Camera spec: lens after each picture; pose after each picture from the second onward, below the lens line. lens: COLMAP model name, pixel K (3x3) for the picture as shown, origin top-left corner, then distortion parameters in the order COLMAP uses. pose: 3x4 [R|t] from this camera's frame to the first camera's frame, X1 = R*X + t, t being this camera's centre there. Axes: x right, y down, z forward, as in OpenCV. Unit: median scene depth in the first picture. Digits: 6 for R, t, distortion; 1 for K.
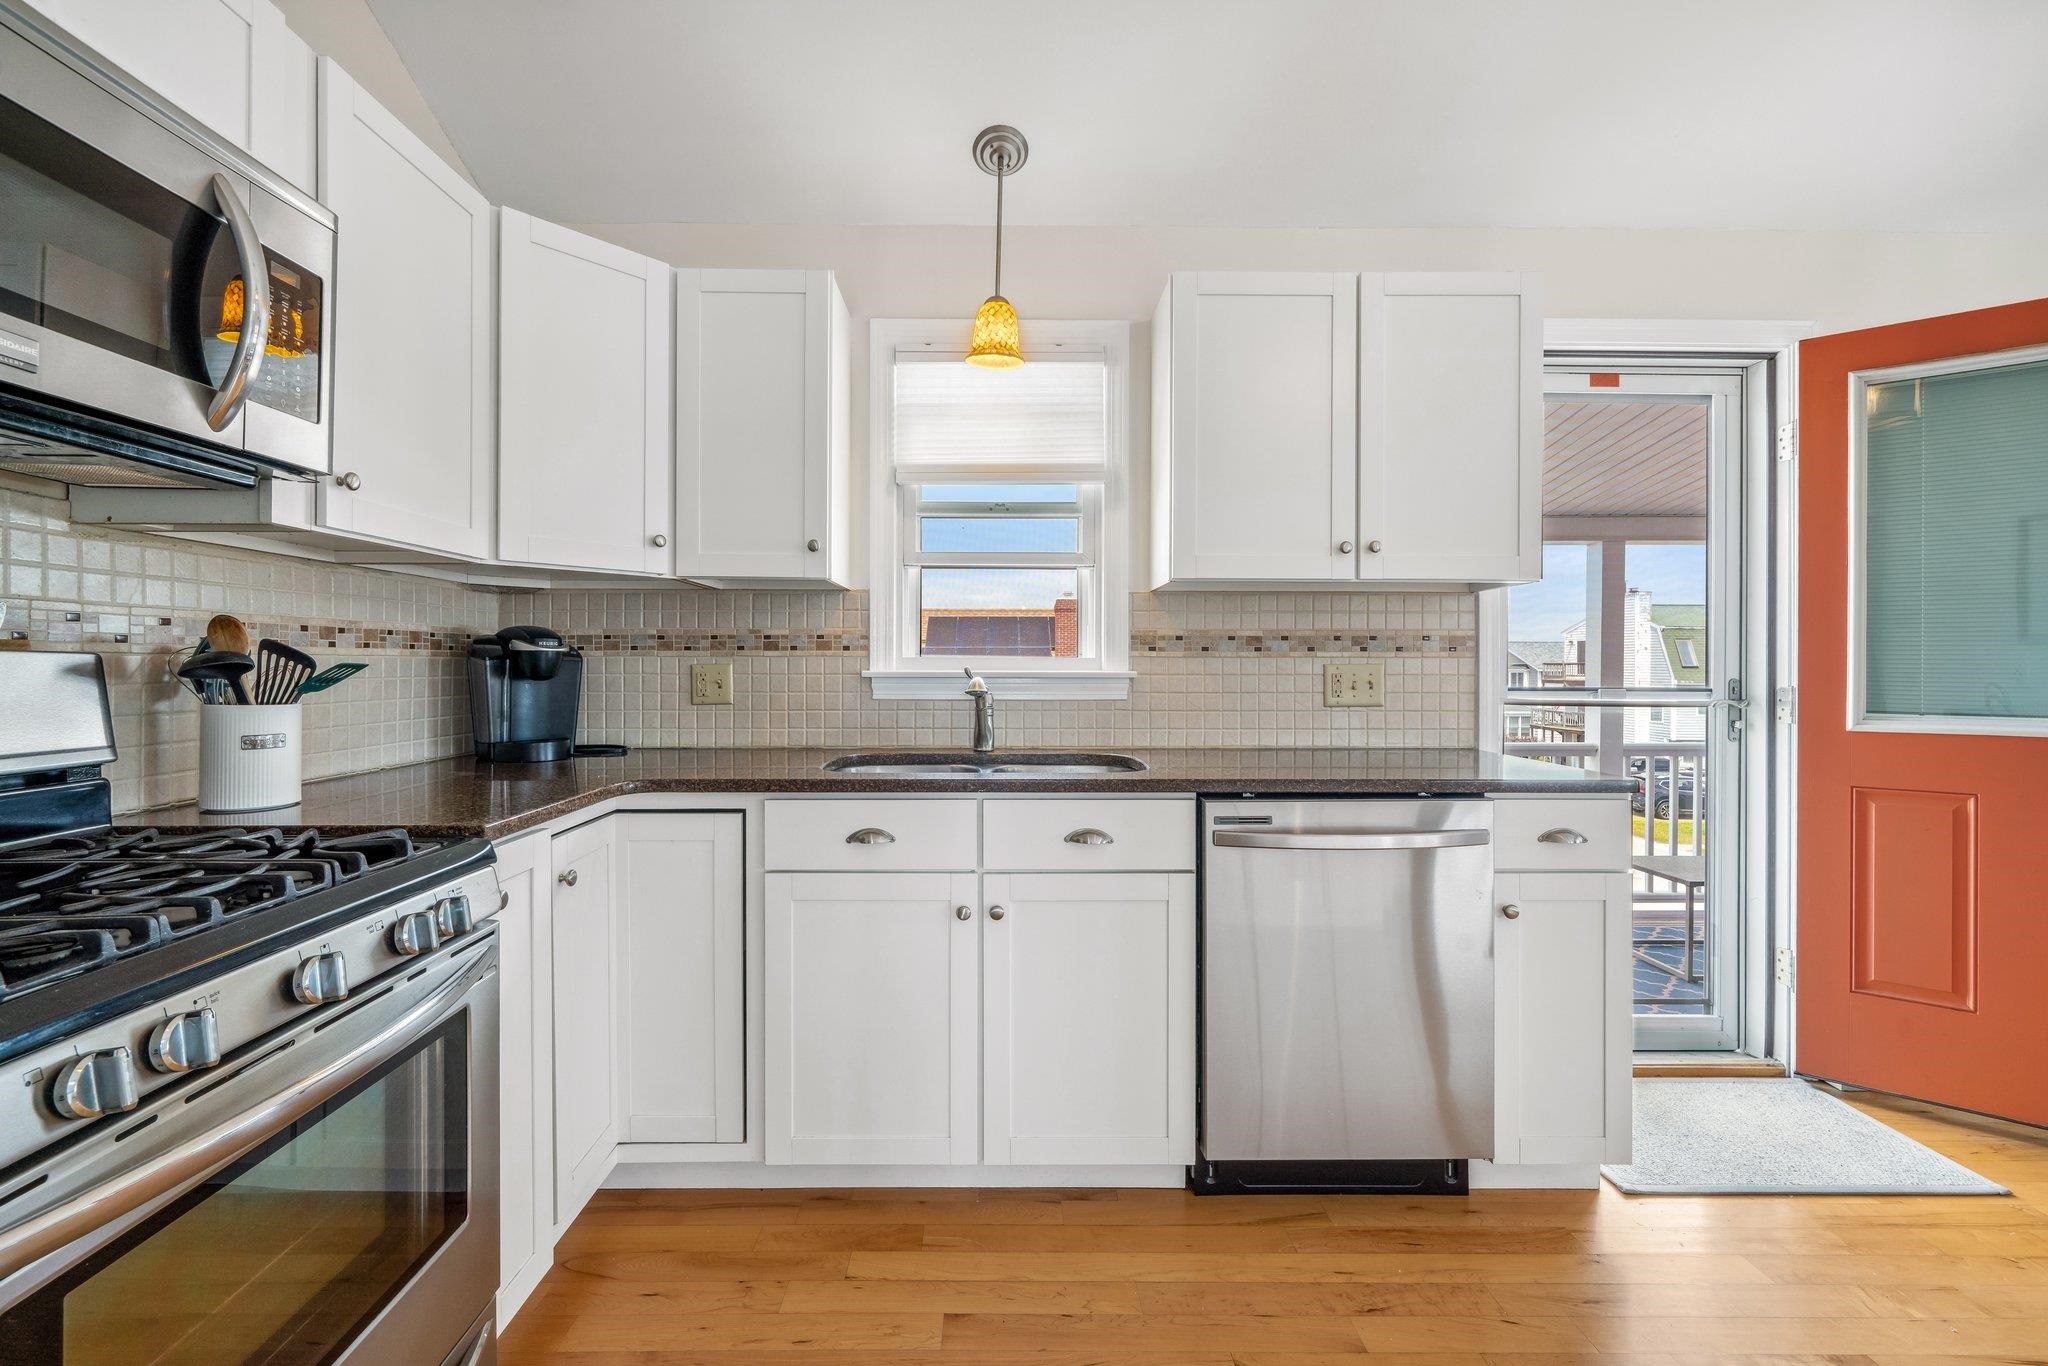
lens RADIAL K [[881.9, 0, 993.6], [0, 881.9, 666.5], [0, 0, 1]] dist [-0.001371, -0.000148]
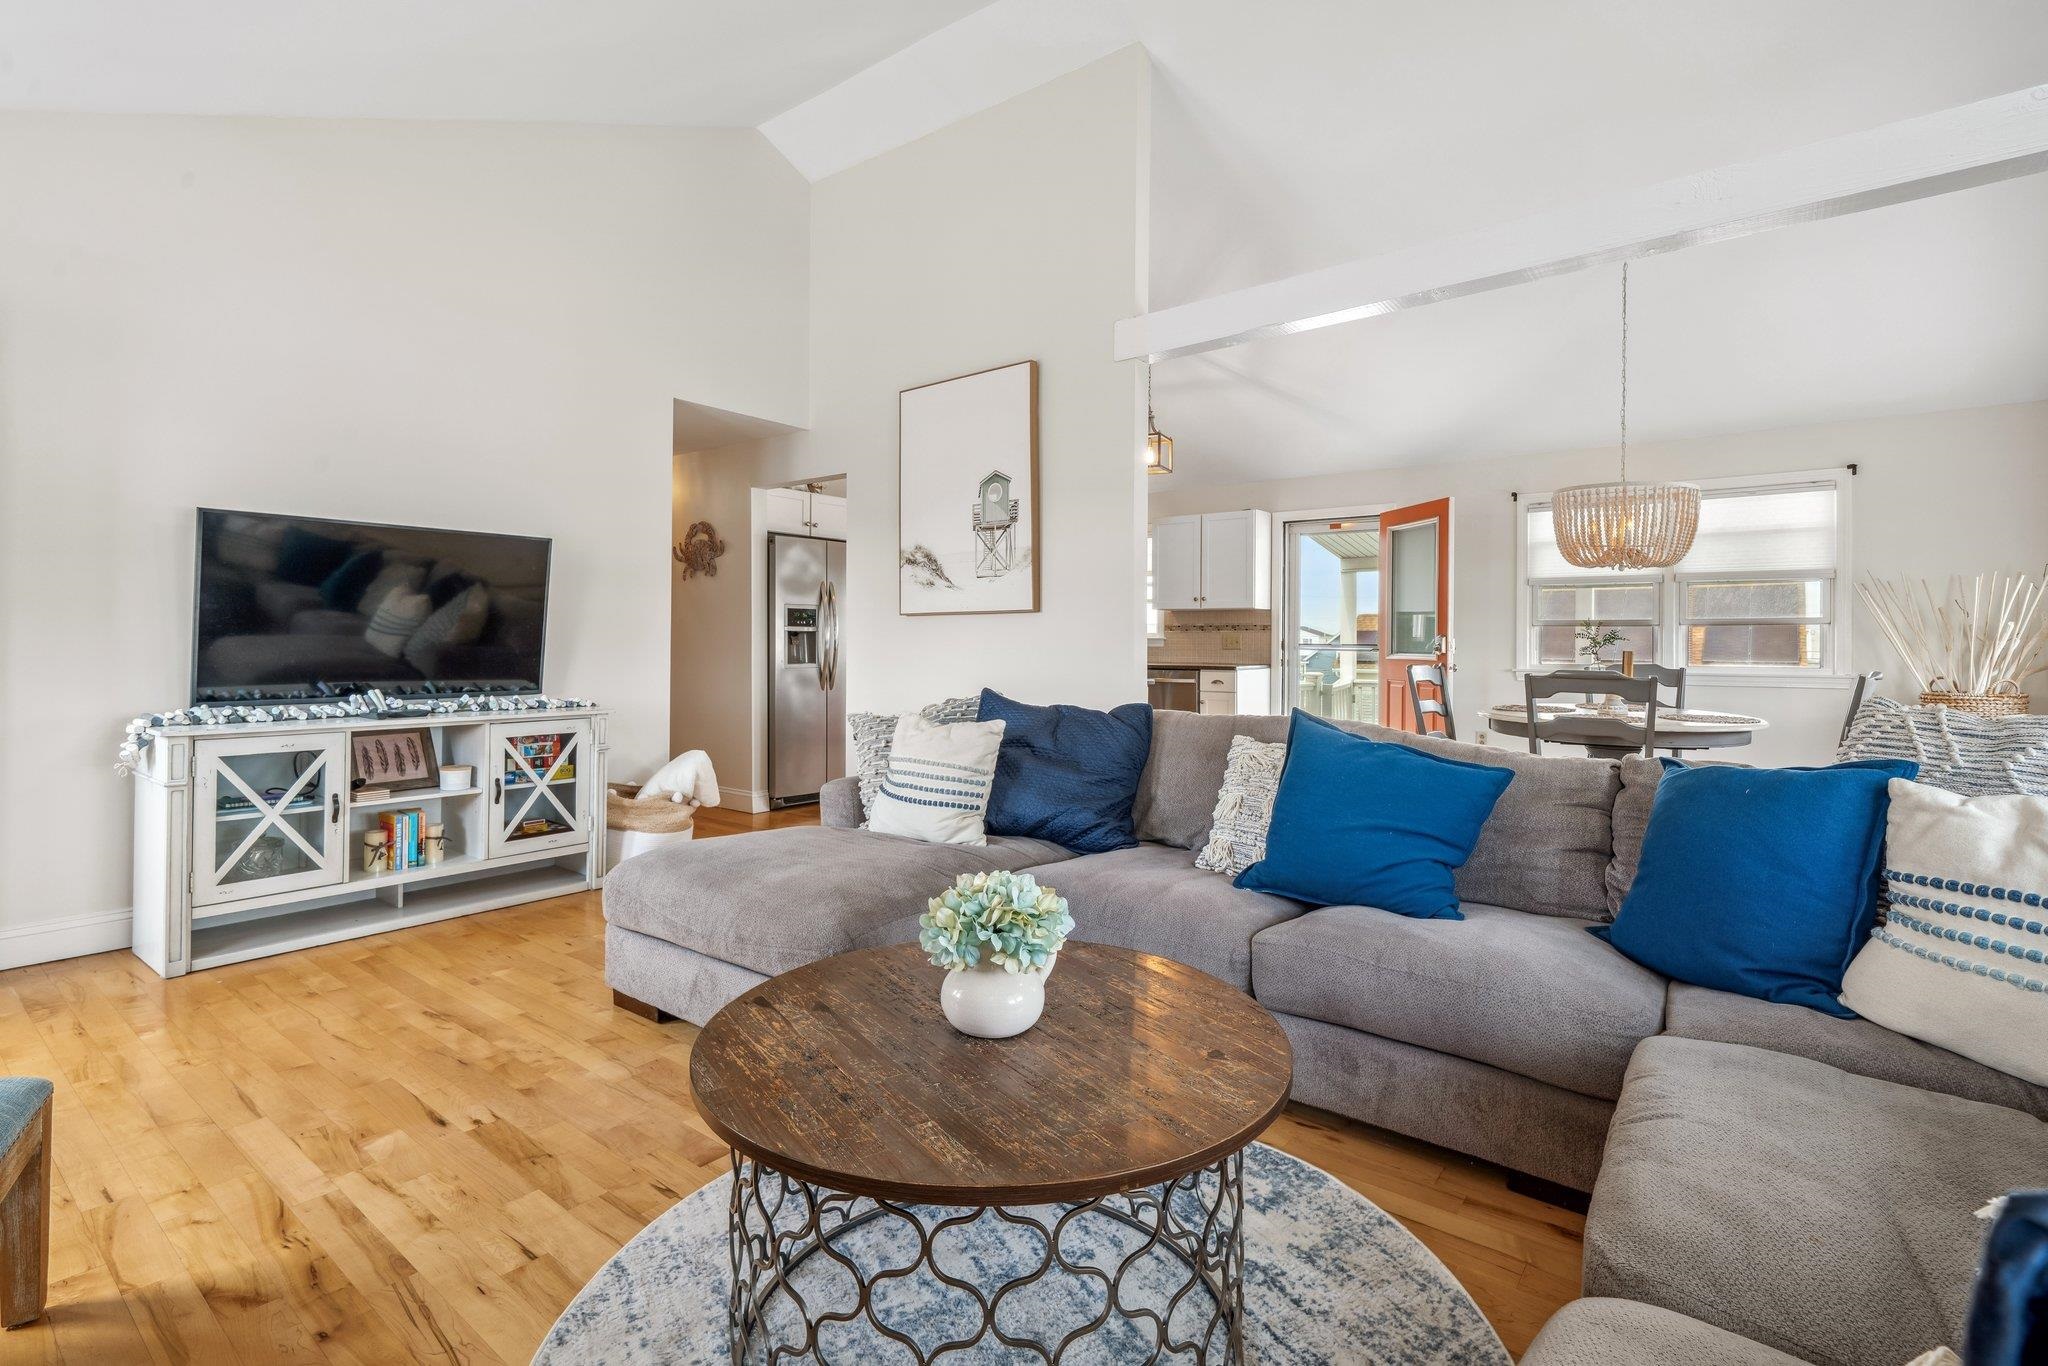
lens RADIAL K [[952.1, 0, 1018.9], [0, 952.1, 638.7], [0, 0, 1]] dist [0.000217, 0.000025]
pose [[0.780053, 0.001384, -0.625712, 1.929555], [-0.006694, 0.999959, -0.006133, 0.036002], [0.625678, 0.008973, 0.780030, -2.000581]]
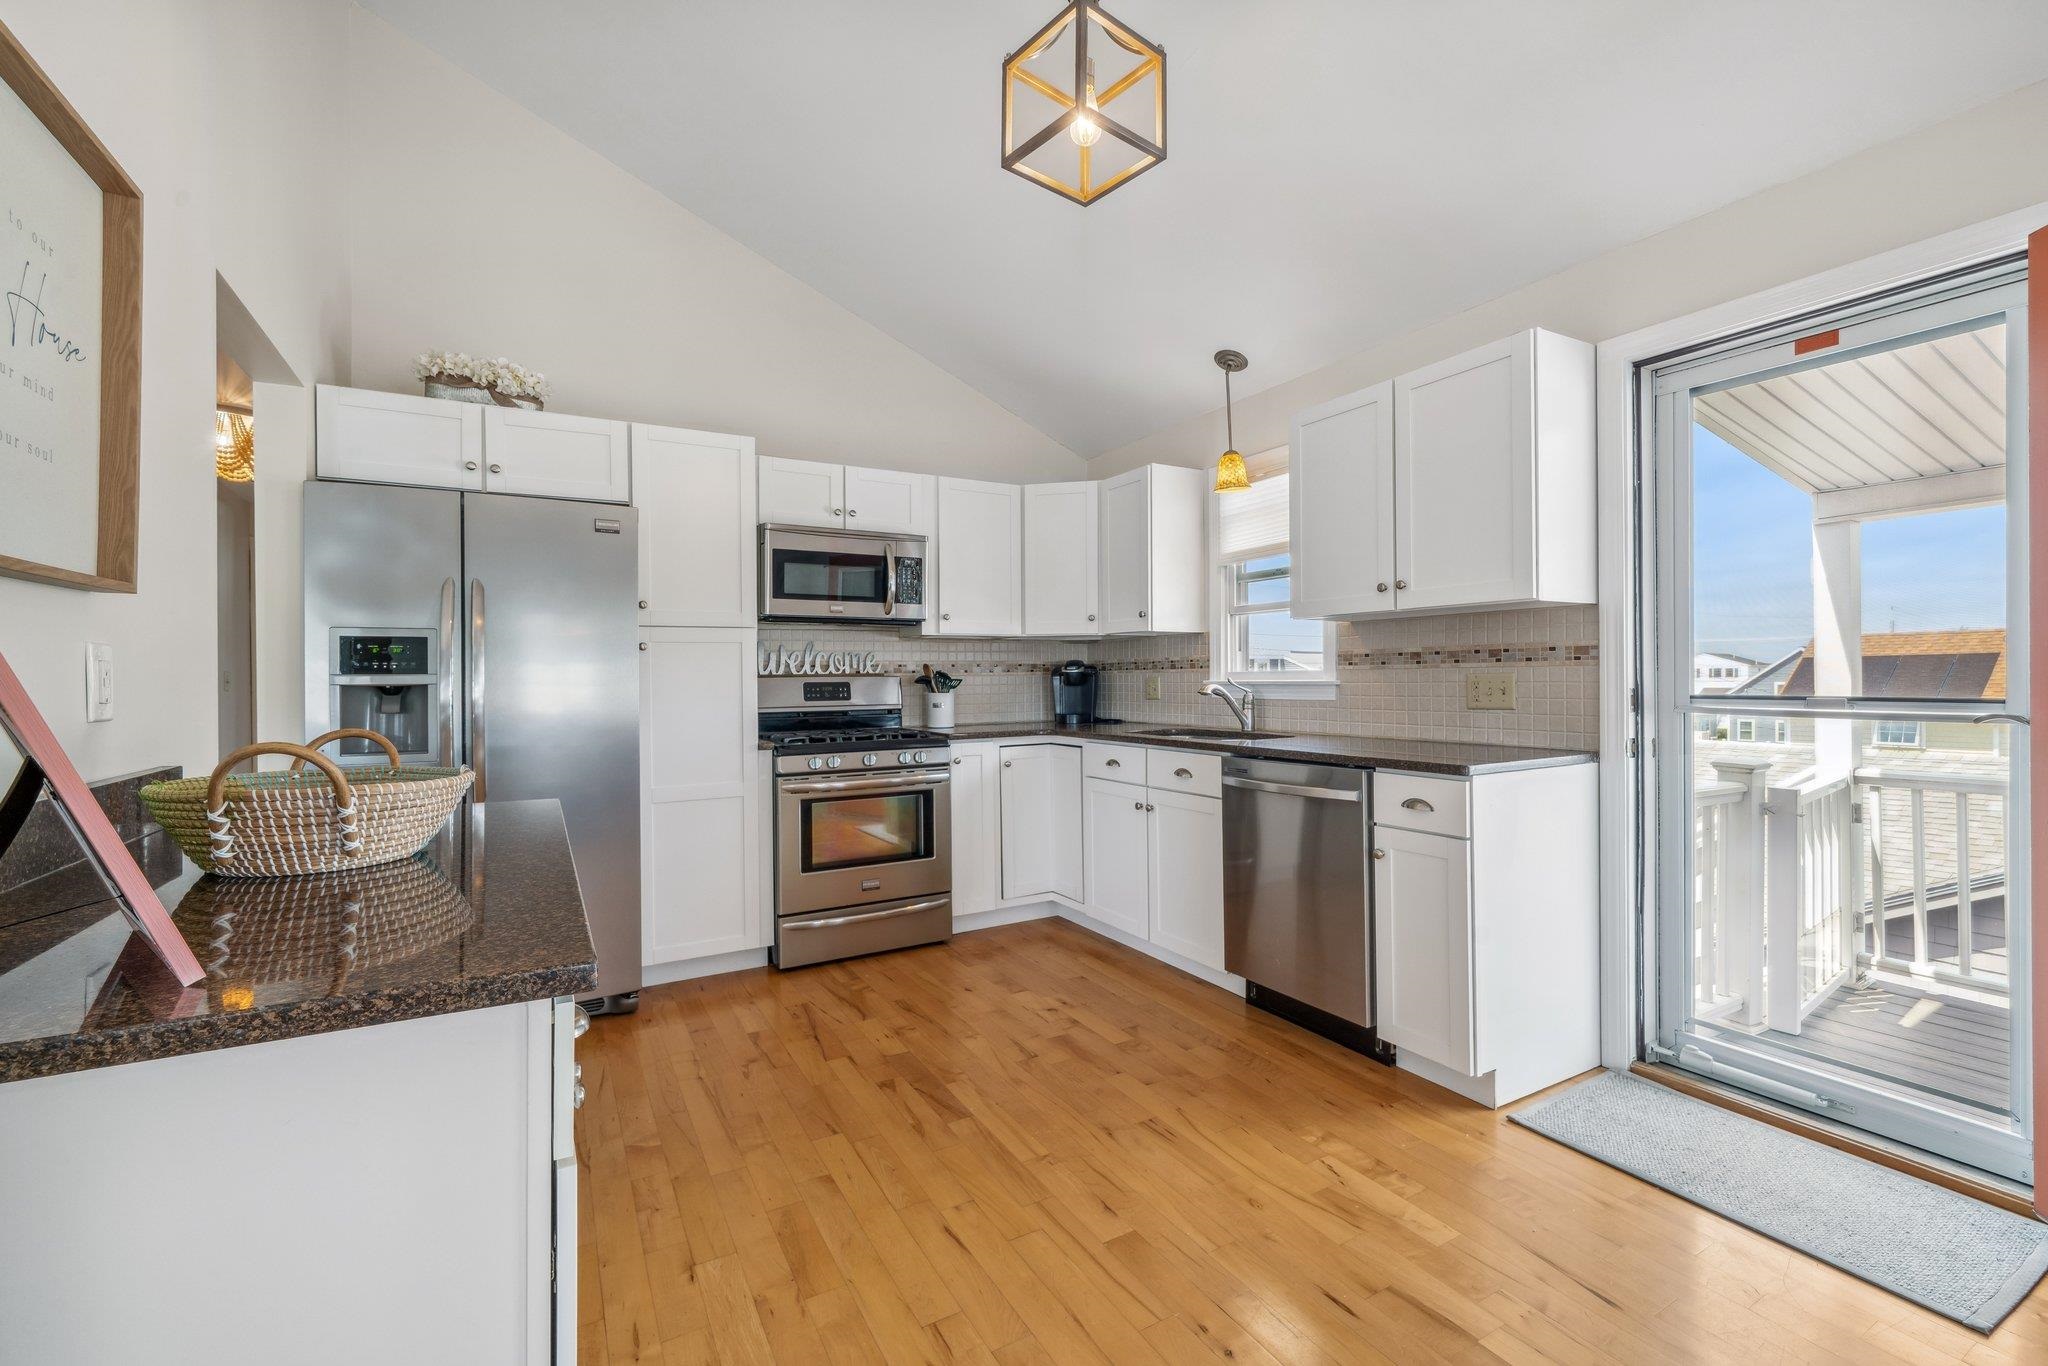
lens RADIAL K [[874.1, 0, 1018.9], [0, 874.1, 676.3], [0, 0, 1]] dist [-0.002864, -0.000380]
pose [[0.481933, -0.008610, -0.876166, 1.186985], [0.006881, 0.999958, -0.006041, 0.004407], [0.876181, -0.003118, 0.481972, -0.116920]]
